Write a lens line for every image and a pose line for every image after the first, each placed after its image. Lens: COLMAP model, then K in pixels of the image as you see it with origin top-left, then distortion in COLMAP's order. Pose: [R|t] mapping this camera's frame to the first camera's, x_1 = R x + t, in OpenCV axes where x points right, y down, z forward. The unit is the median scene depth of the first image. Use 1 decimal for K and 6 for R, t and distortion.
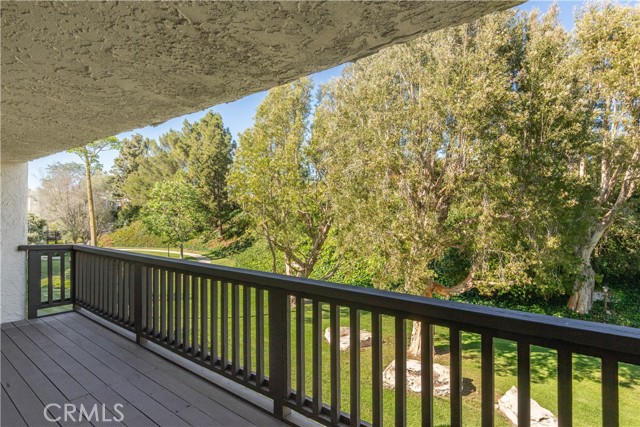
lens RADIAL K [[328.3, 0, 317.2], [0, 328.3, 211.2], [0, 0, 1]] dist [0.006092, 0.000383]
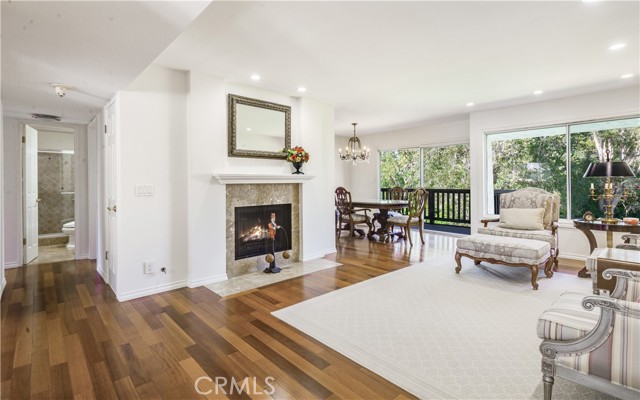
lens RADIAL K [[320.1, 0, 314.4], [0, 320.1, 181.7], [0, 0, 1]] dist [0.009282, -0.013648]
pose [[0.982393, 0.007641, -0.186668, -0.227571], [-0.007919, 0.999968, -0.000742, 0.038032], [0.186656, 0.002207, 0.982423, -0.898505]]
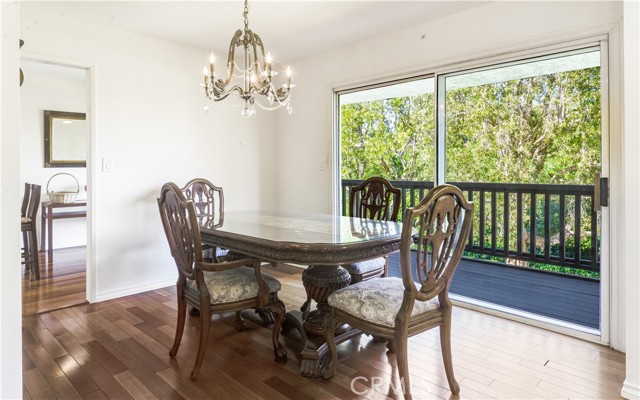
lens RADIAL K [[386.1, 0, 315.1], [0, 386.1, 174.9], [0, 0, 1]] dist [-0.024071, -0.001312]
pose [[0.989763, 0.011801, -0.142229, -0.167522], [-0.009520, 0.999815, 0.016704, 0.038930], [0.142400, -0.015179, 0.989693, -0.336340]]
